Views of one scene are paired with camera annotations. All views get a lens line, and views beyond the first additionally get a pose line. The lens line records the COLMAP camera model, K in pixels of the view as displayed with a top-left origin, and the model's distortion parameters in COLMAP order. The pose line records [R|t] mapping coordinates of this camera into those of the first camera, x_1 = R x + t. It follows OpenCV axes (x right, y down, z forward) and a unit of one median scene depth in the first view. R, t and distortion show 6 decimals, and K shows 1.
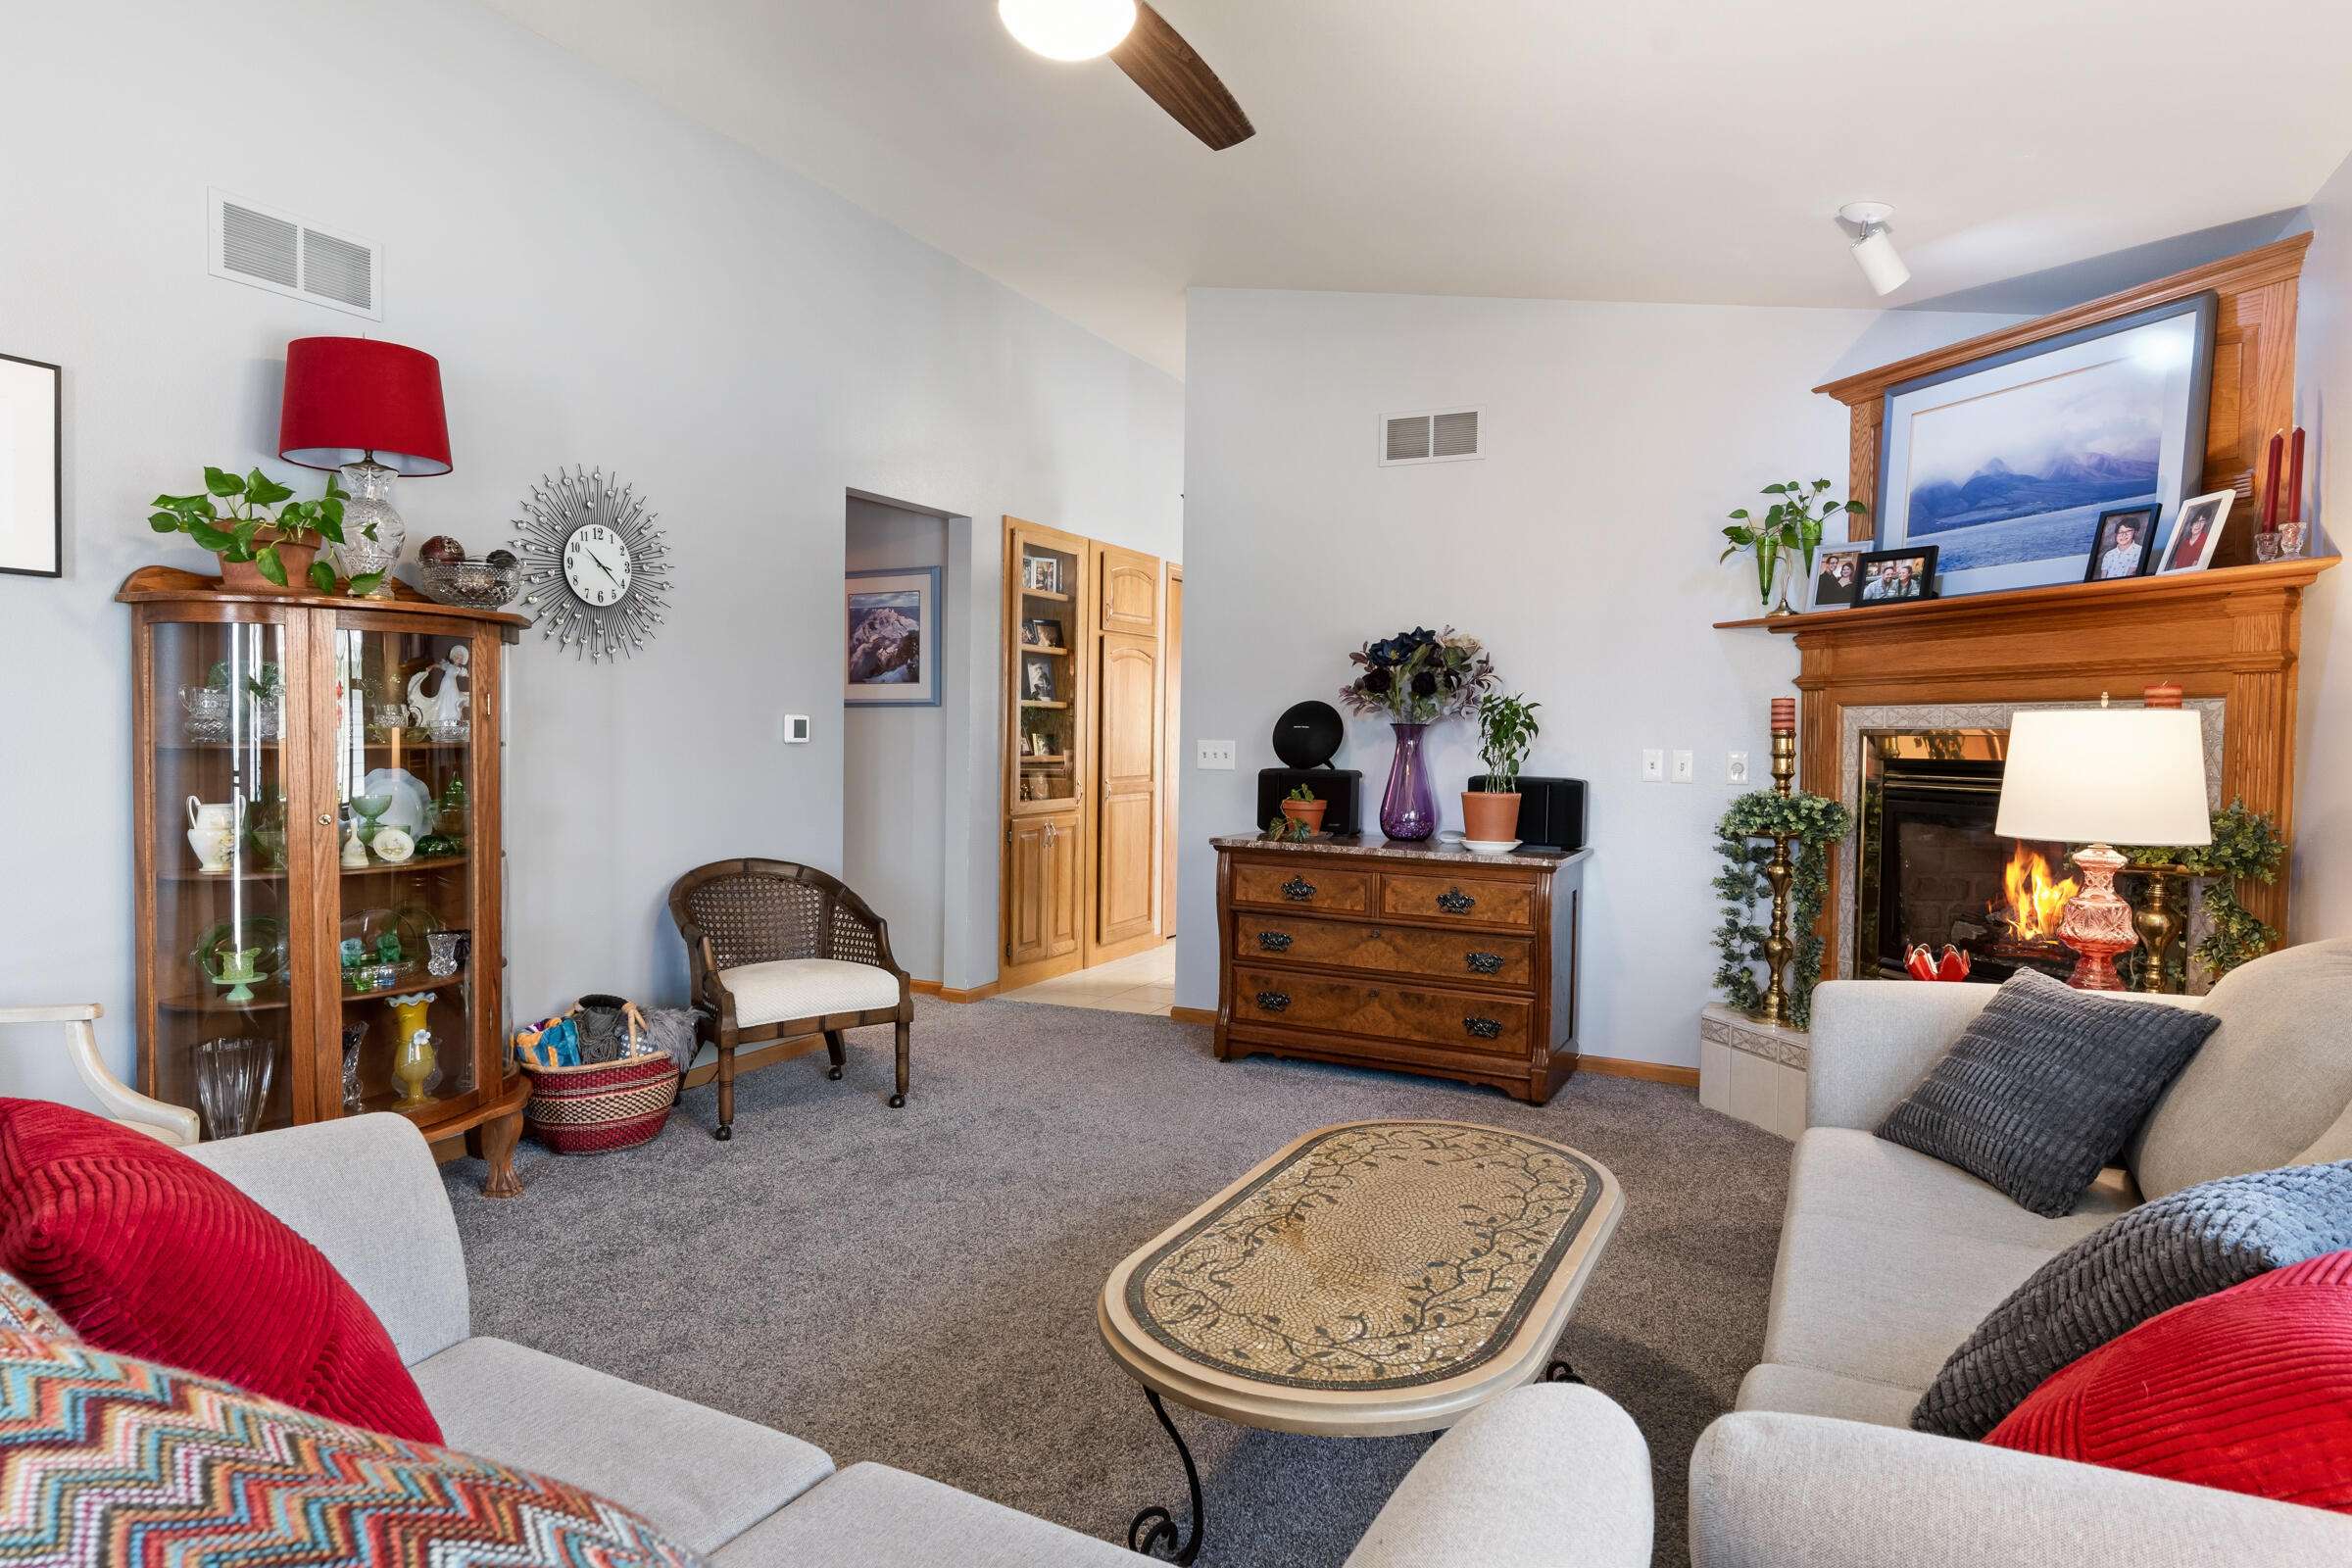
lens RADIAL K [[1300.3, 0, 1220.9], [0, 1300.3, 770.4], [0, 0, 1]] dist [0.000431, 0.003927]
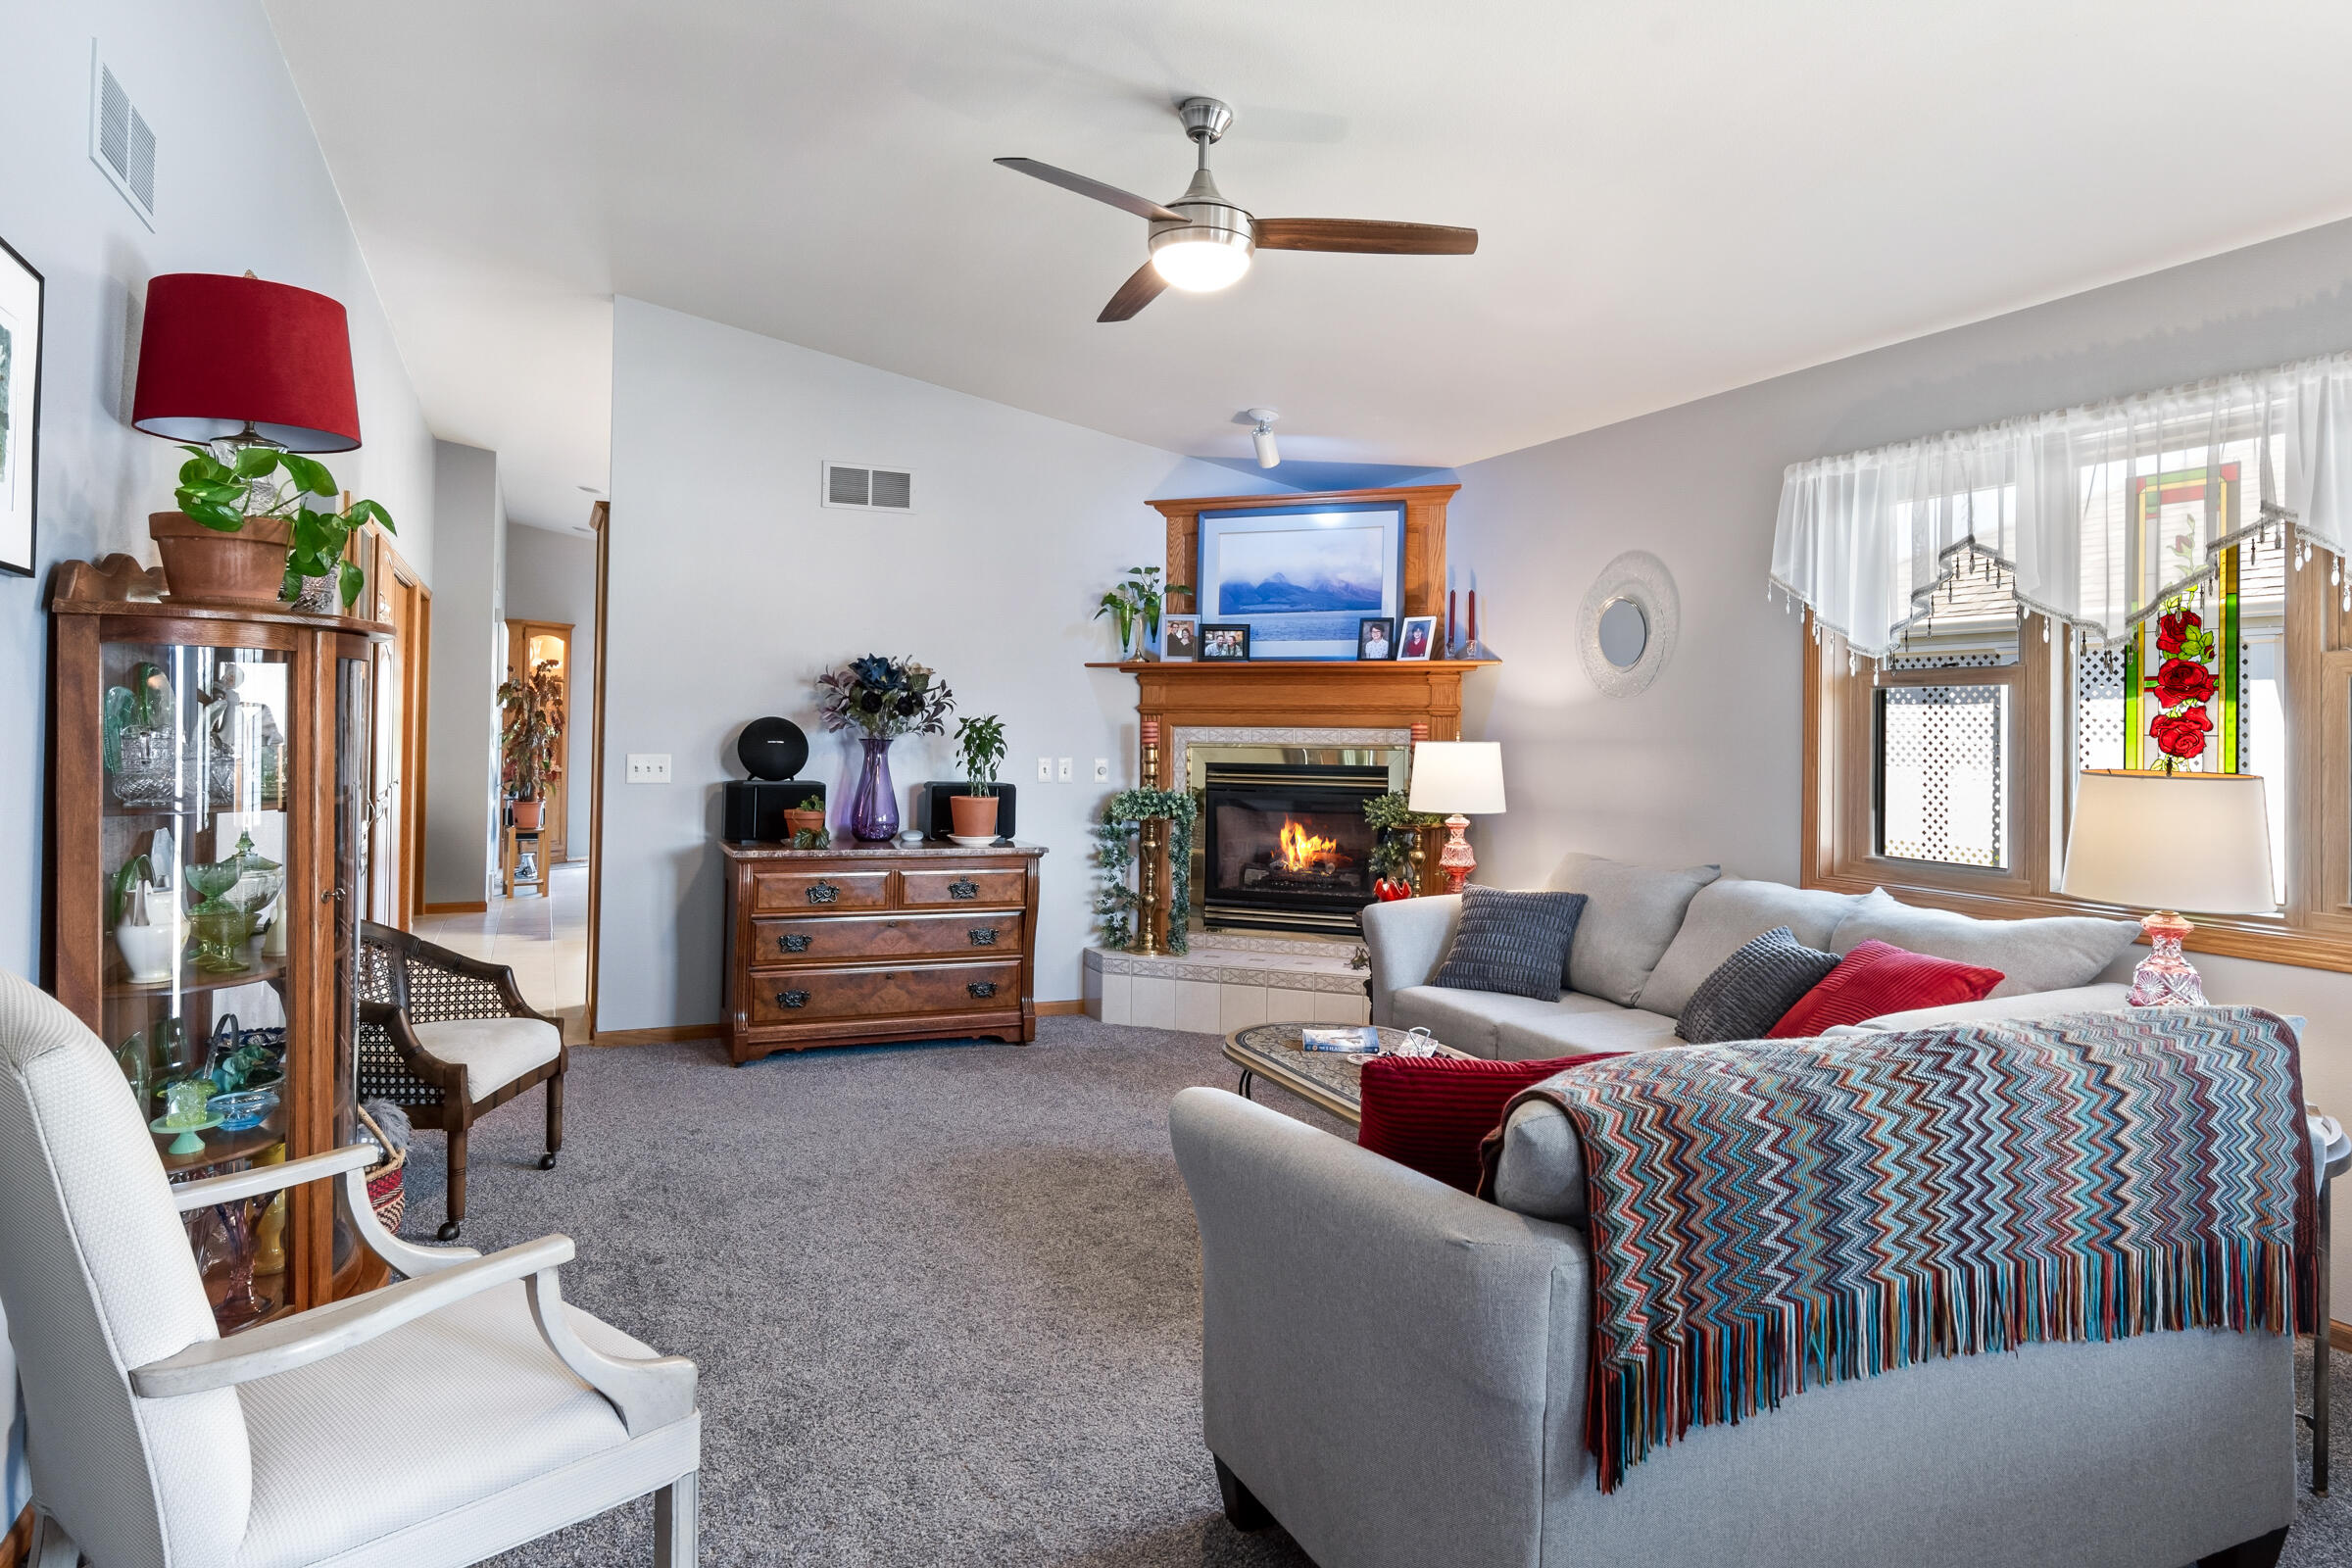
lens RADIAL K [[1300.3, 0, 1162.6], [0, 1300.3, 718.0], [0, 0, 1]] dist [0.000431, 0.003927]
pose [[0.662154, 0.004184, 0.749356, -0.627625], [0.016184, 0.999671, -0.019882, -0.031623], [-0.749193, 0.025292, 0.661869, 0.060552]]
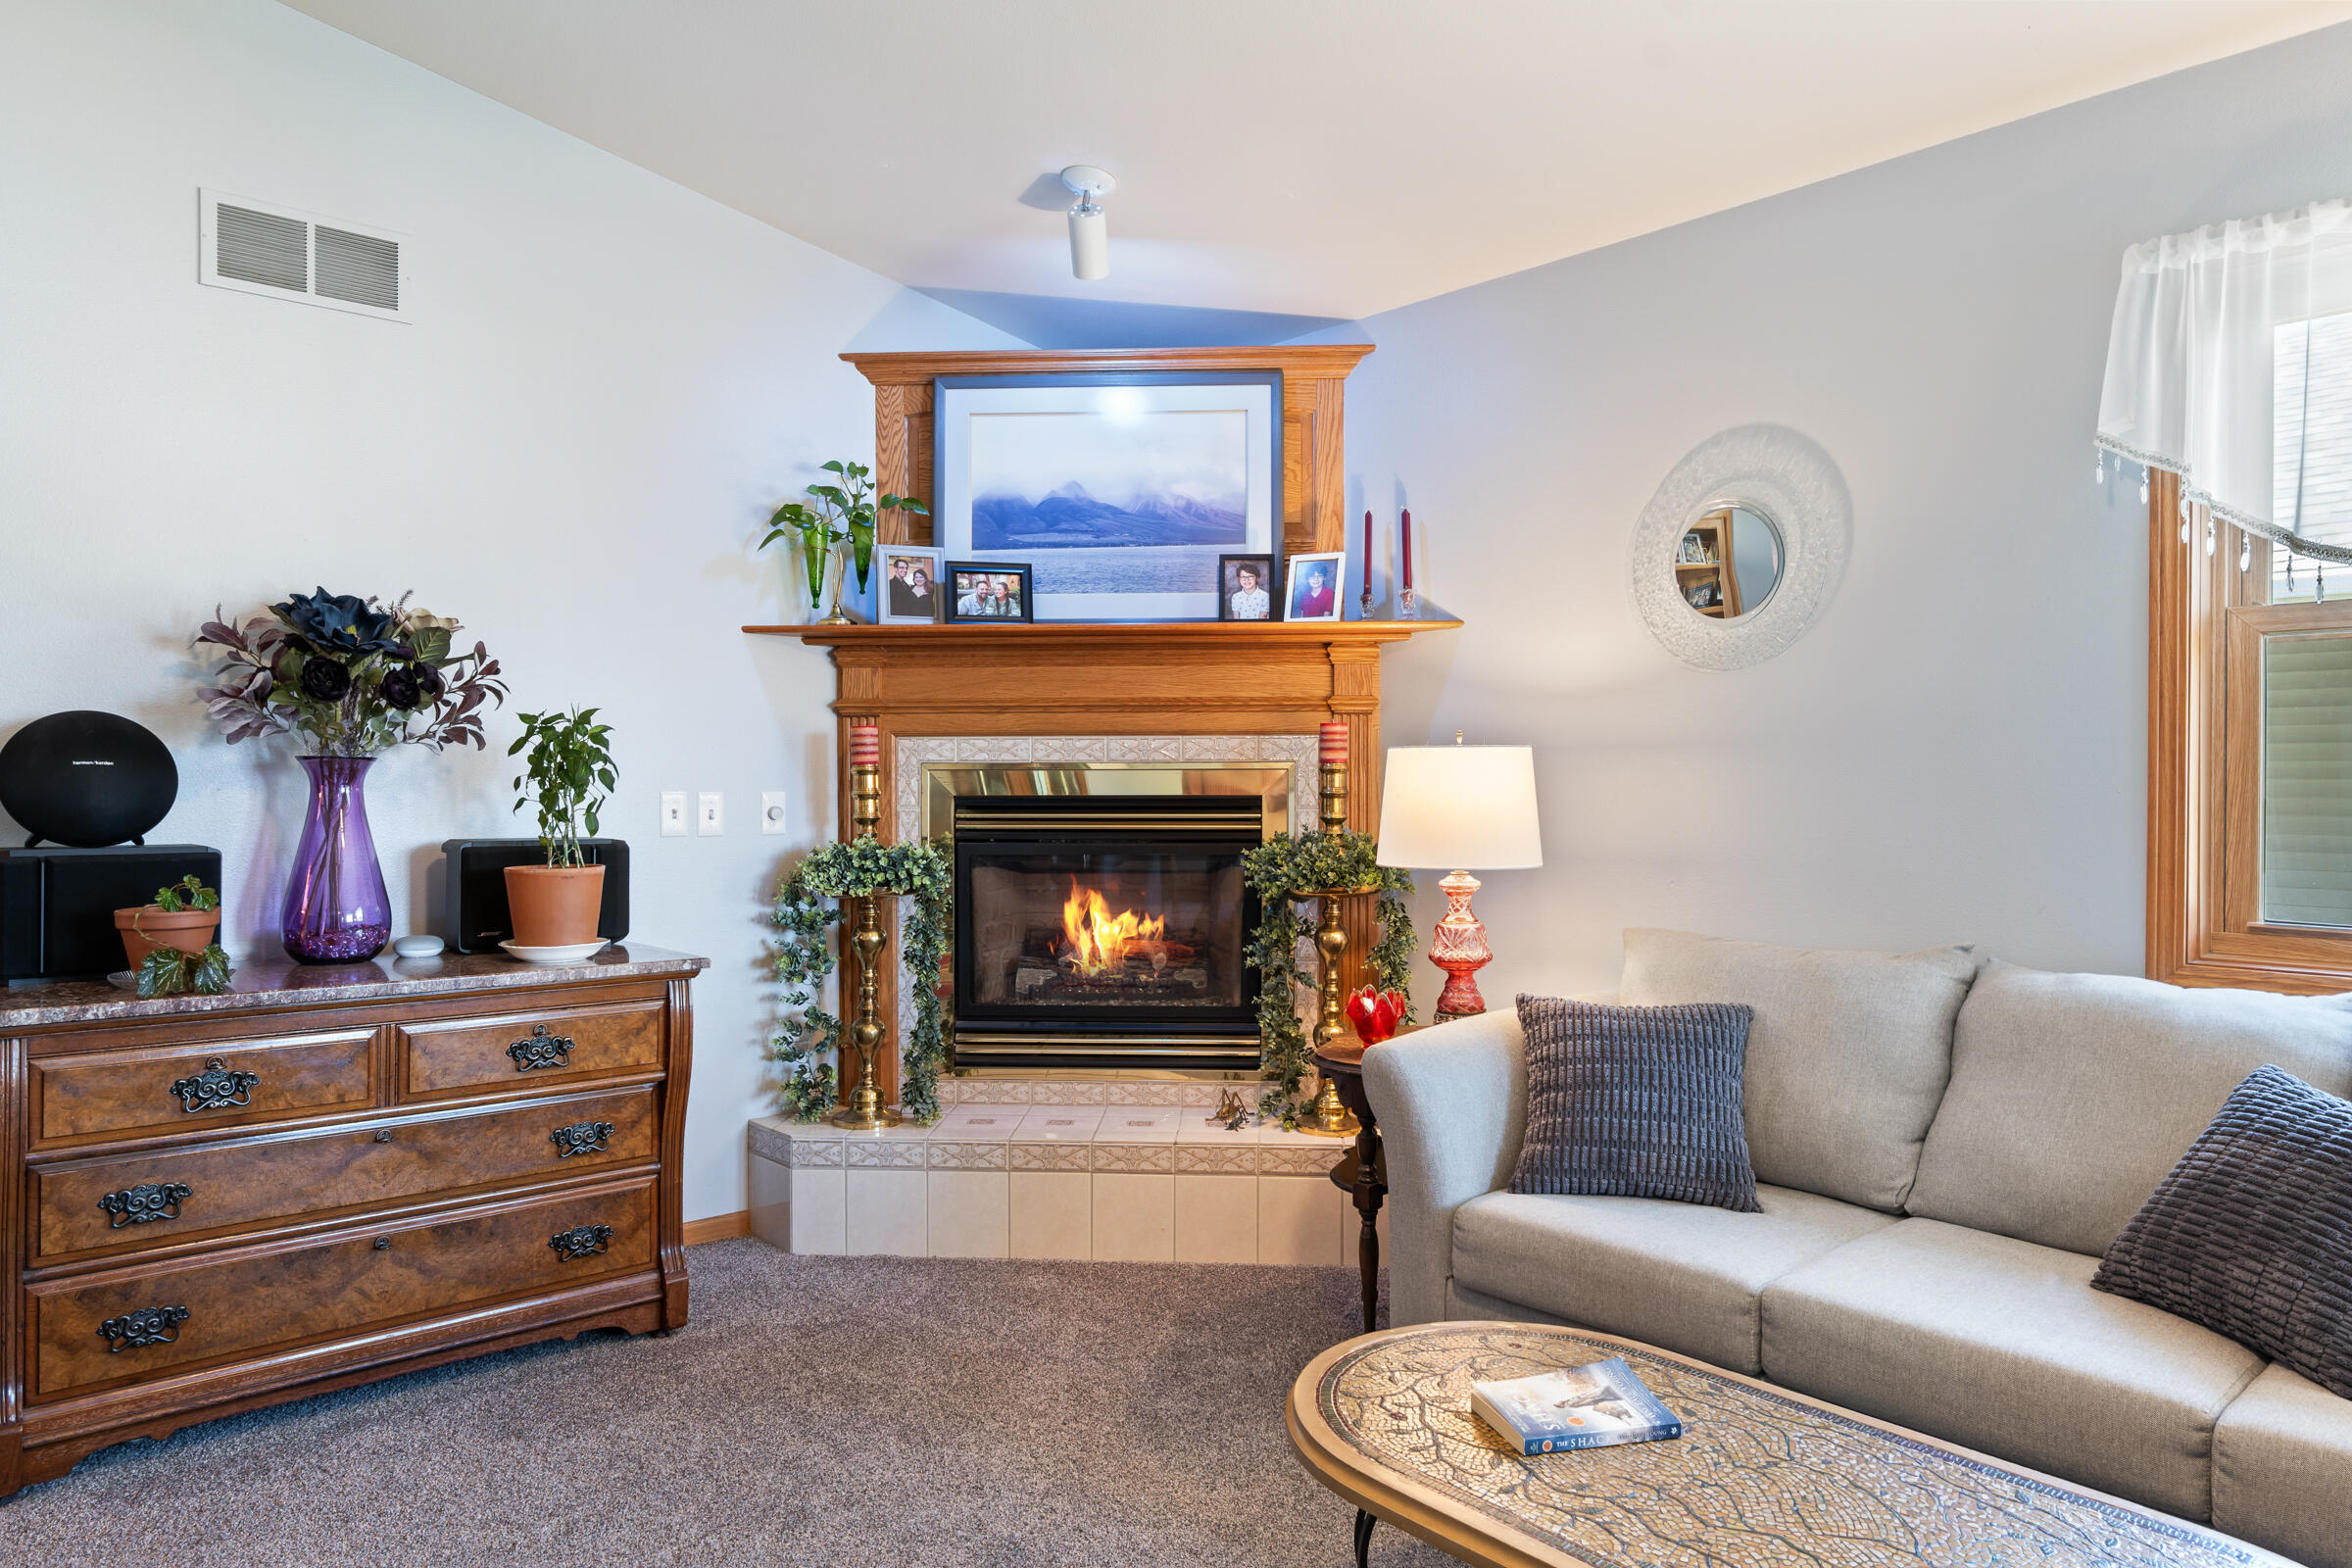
lens RADIAL K [[1440.8, 0, 1156.5], [0, 1440.8, 787.0], [0, 0, 1]] dist [-0.000177, 0.003938]
pose [[0.402423, -0.019490, 0.915246, -0.330857], [0.031146, 0.999486, 0.007589, -0.018688], [-0.914924, 0.025453, 0.402823, 0.480668]]
